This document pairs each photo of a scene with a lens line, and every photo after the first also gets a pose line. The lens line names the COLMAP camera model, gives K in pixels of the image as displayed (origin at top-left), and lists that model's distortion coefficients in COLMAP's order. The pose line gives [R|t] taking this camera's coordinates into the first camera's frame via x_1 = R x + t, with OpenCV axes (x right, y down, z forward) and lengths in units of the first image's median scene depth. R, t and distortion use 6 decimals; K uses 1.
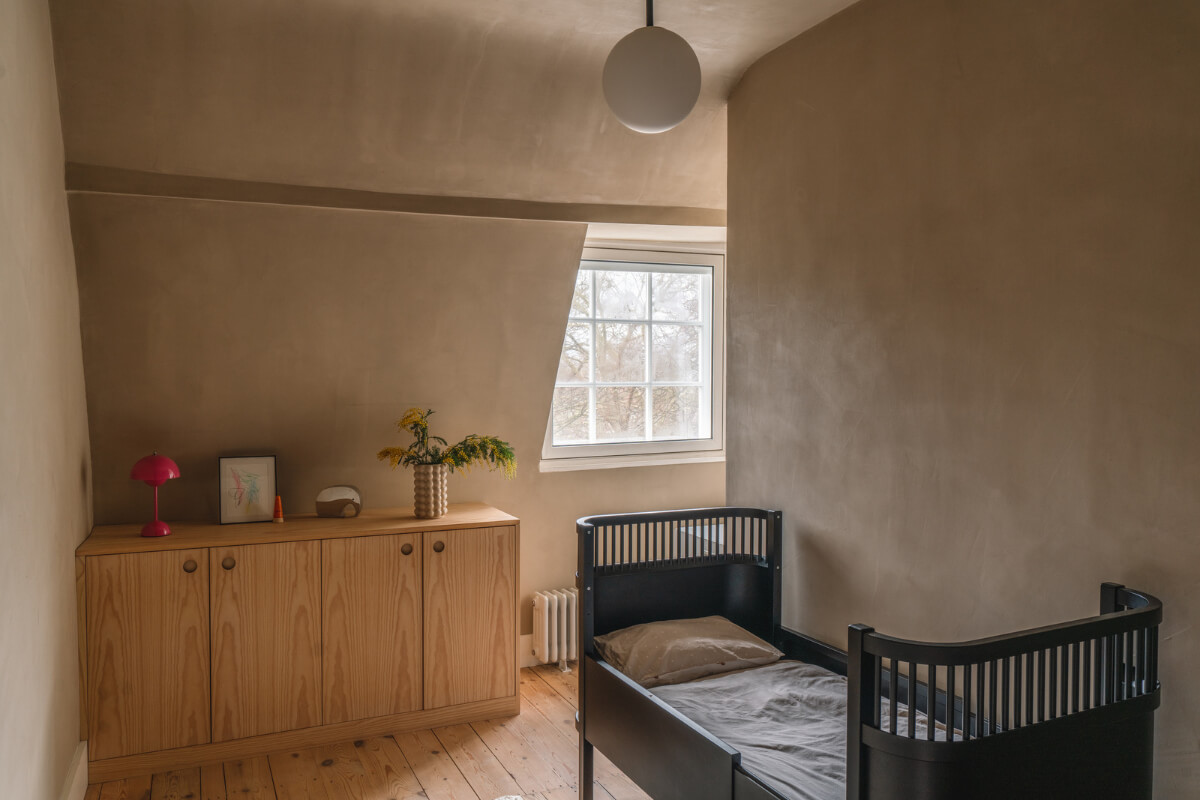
lens RADIAL K [[873.5, 0, 595.5], [0, 873.5, 376.7], [0, 0, 1]] dist [0.004493, -0.001658]
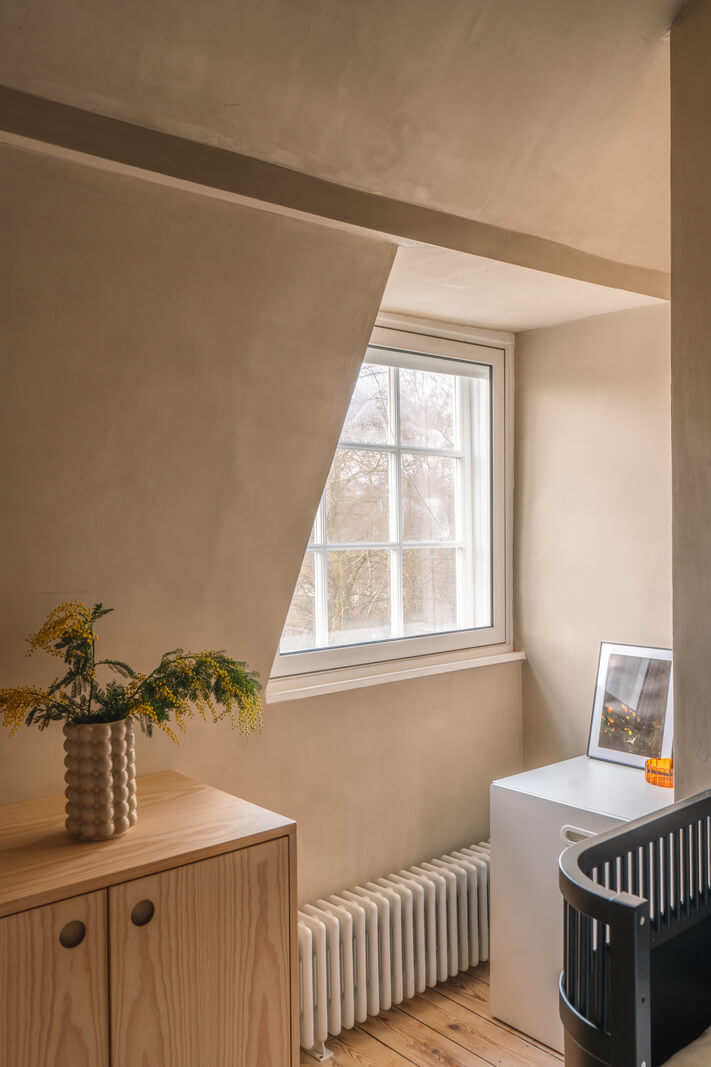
lens RADIAL K [[776.7, 0, 296.3], [0, 776.7, 534.8], [0, 0, 1]] dist [0.004493, -0.001658]
pose [[0.961147, -0.009505, 0.275874, -0.203114], [0.011849, 0.999906, -0.006831, 0.004269], [-0.275784, 0.009834, 0.961169, 0.568679]]
